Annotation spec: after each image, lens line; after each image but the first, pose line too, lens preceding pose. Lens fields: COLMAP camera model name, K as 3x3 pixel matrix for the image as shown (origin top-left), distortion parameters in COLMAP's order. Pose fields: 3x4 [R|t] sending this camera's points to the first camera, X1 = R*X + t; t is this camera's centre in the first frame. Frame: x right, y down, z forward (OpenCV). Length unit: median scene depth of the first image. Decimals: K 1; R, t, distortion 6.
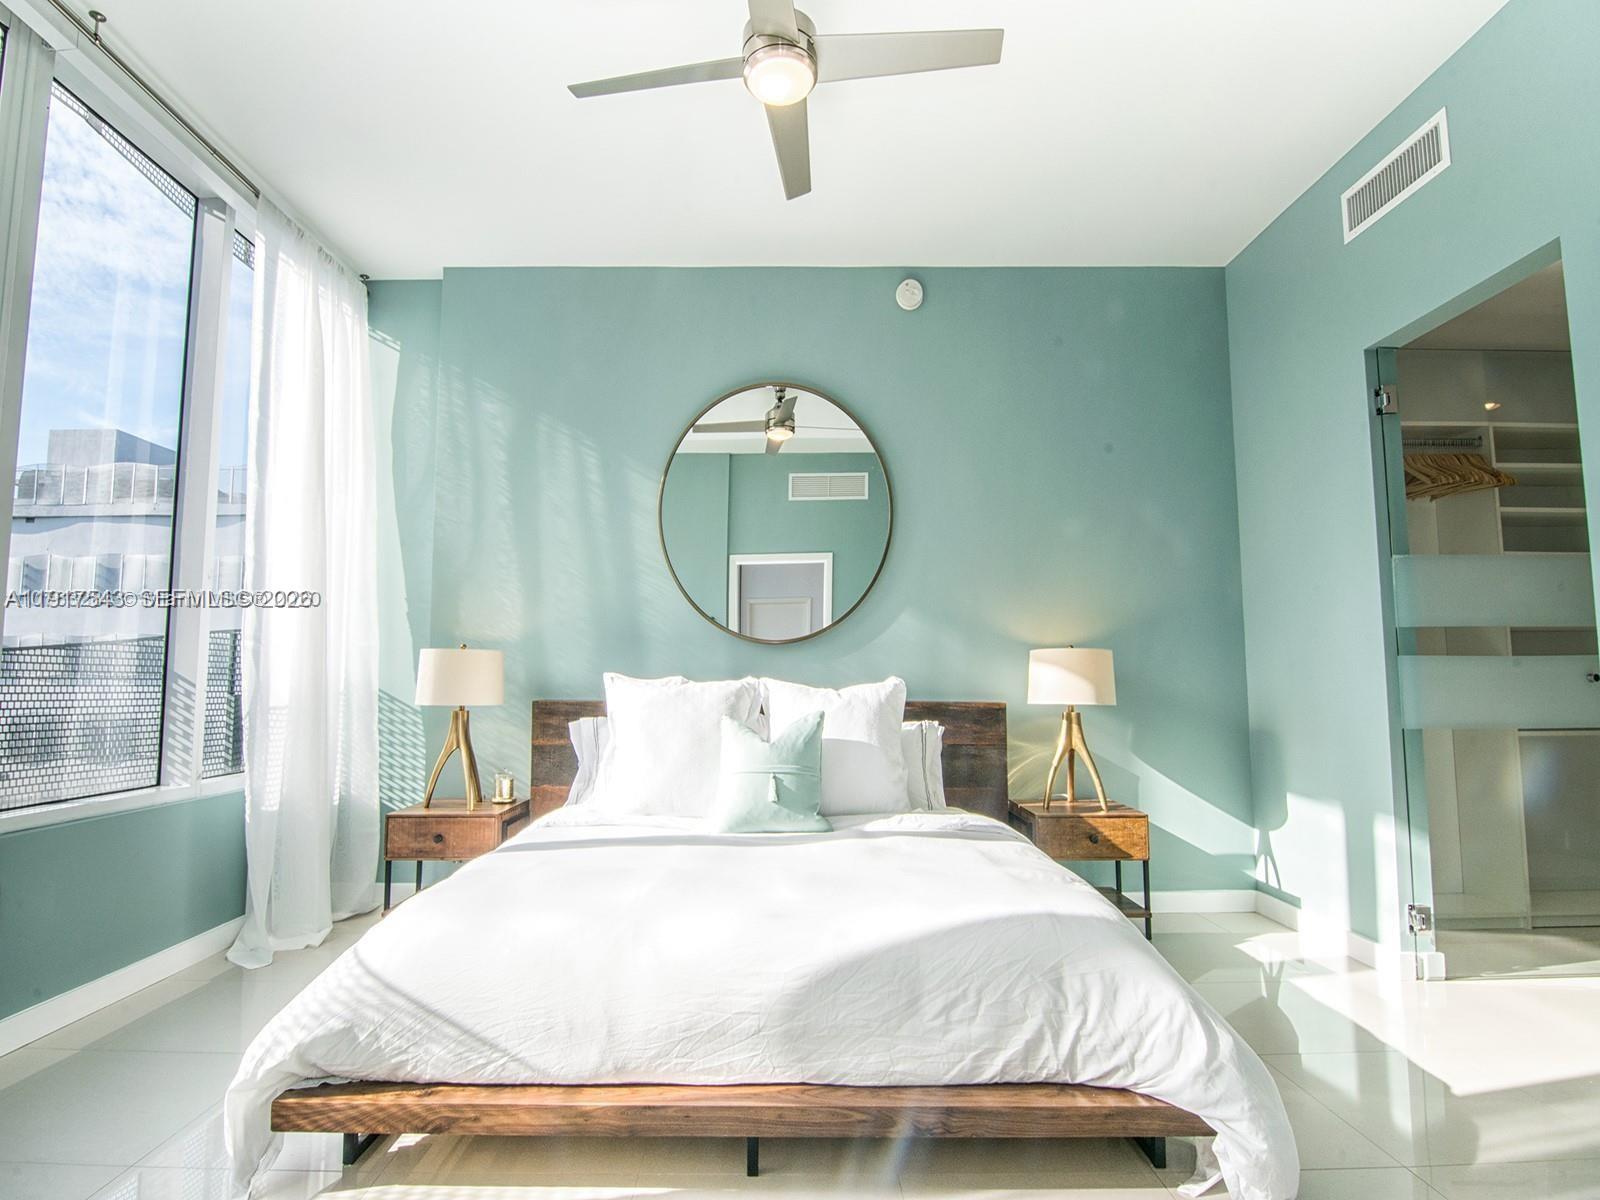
lens RADIAL K [[812.6, 0, 785.5], [0, 812.6, 621.3], [0, 0, 1]] dist [-0.000194, -0.014061]
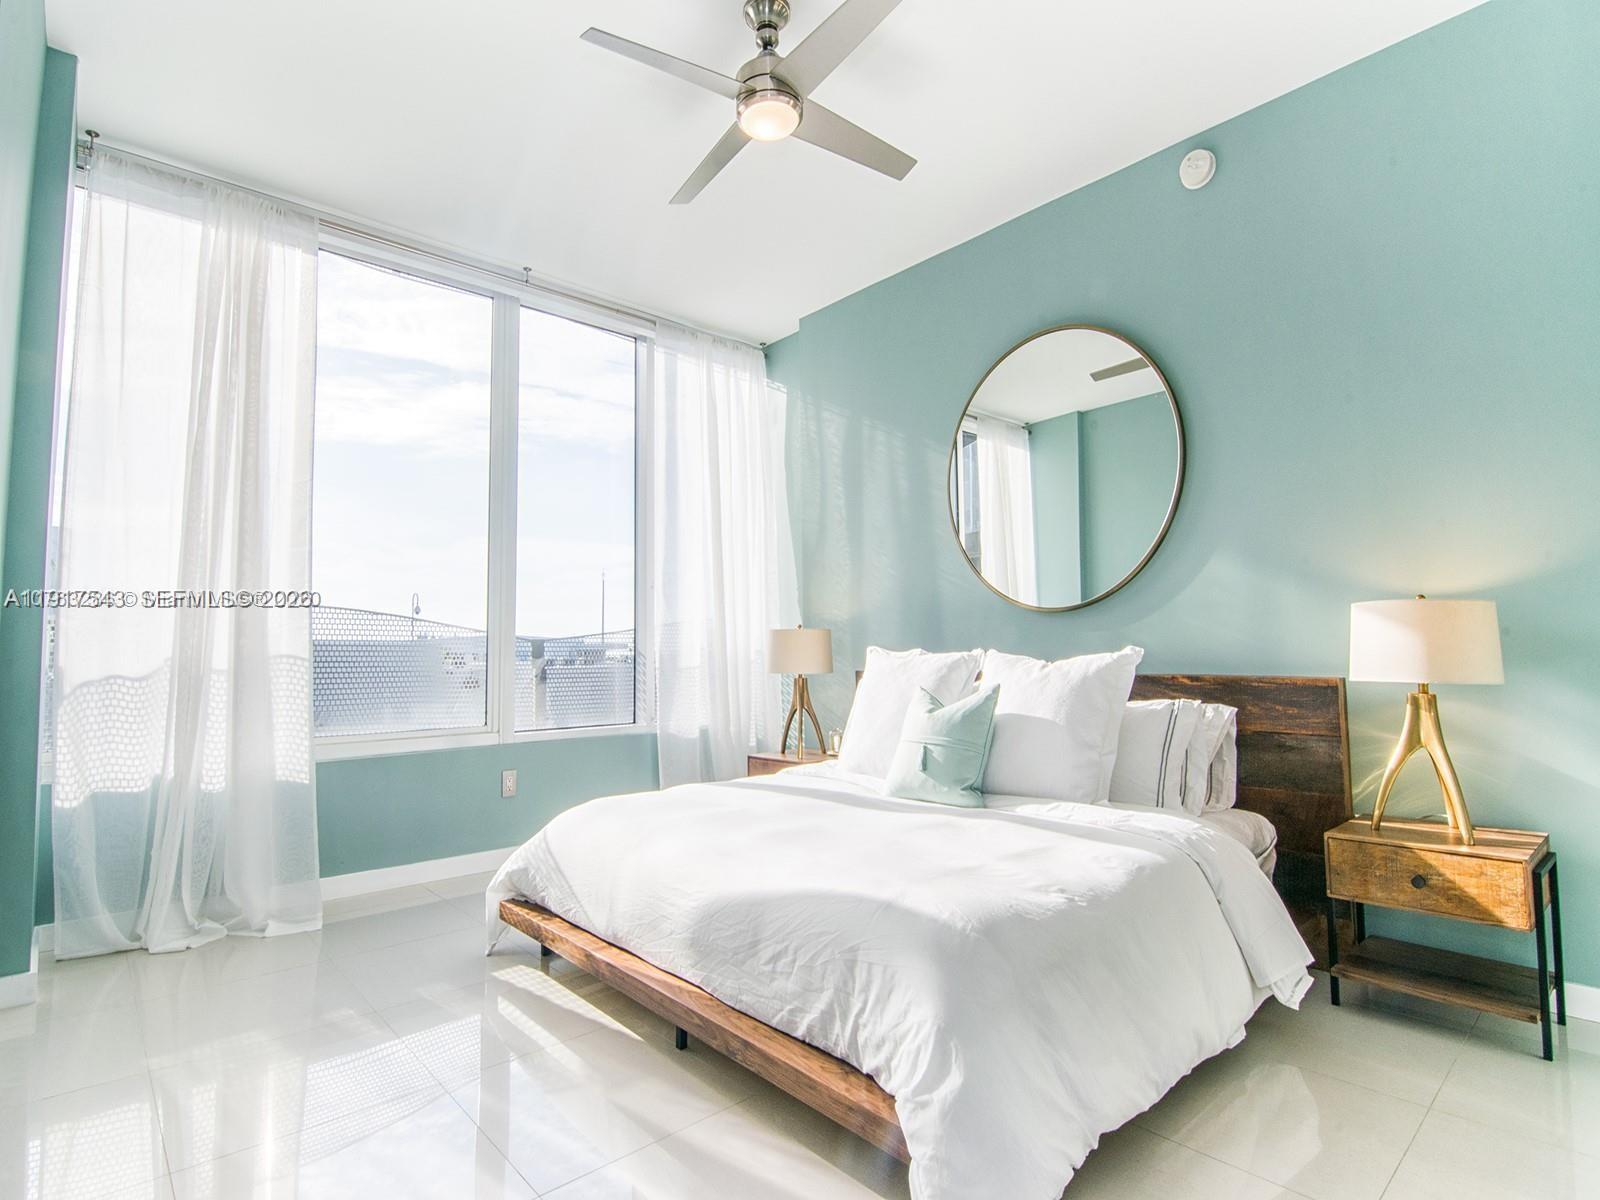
lens RADIAL K [[822.2, 0, 775.1], [0, 822.2, 600.4], [0, 0, 1]] dist [-0.002510, -0.000719]
pose [[0.647094, -0.056748, -0.760295, 0.631657], [0.068688, 0.997510, -0.015992, 0.010006], [0.759310, -0.041874, 0.649381, 0.182505]]
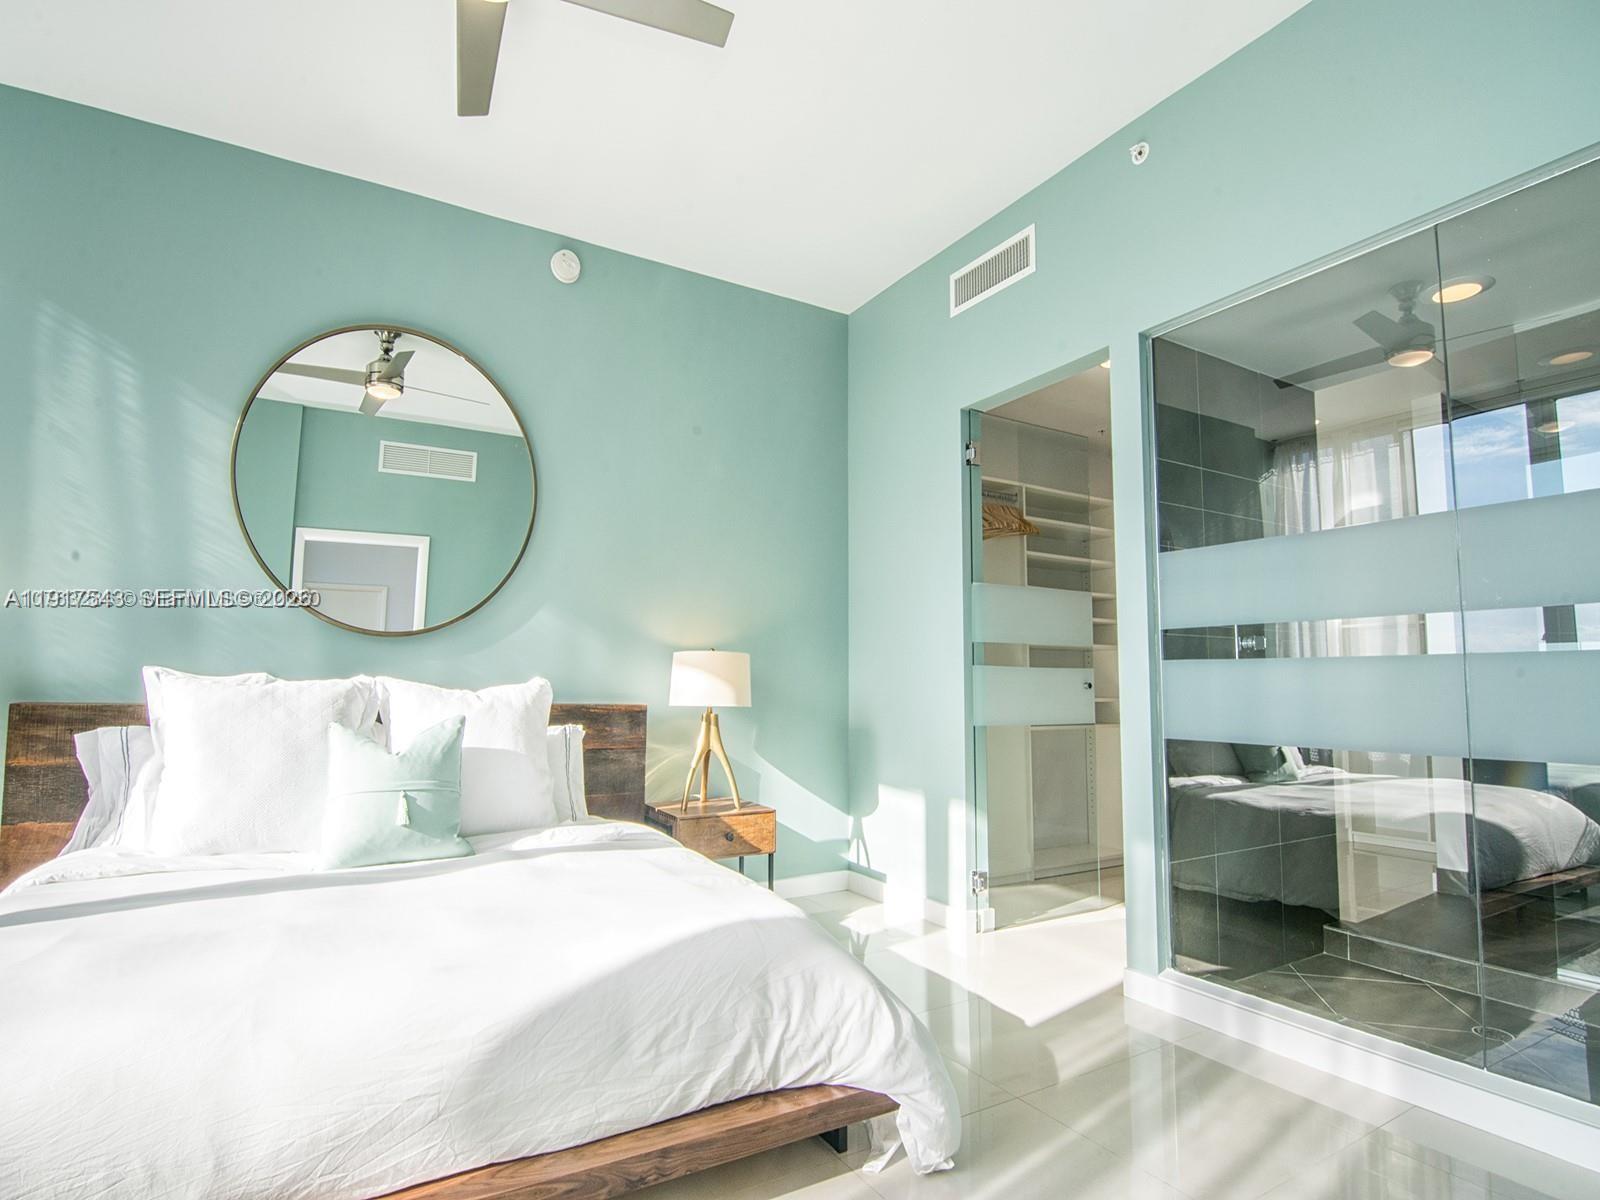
lens RADIAL K [[812.6, 0, 785.5], [0, 812.6, 621.3], [0, 0, 1]] dist [-0.000194, -0.014061]
pose [[0.868903, 0.046830, 0.492763, -0.089057], [-0.046348, 0.998838, -0.013197, 0.005593], [-0.492808, -0.011372, 0.870064, 0.080354]]
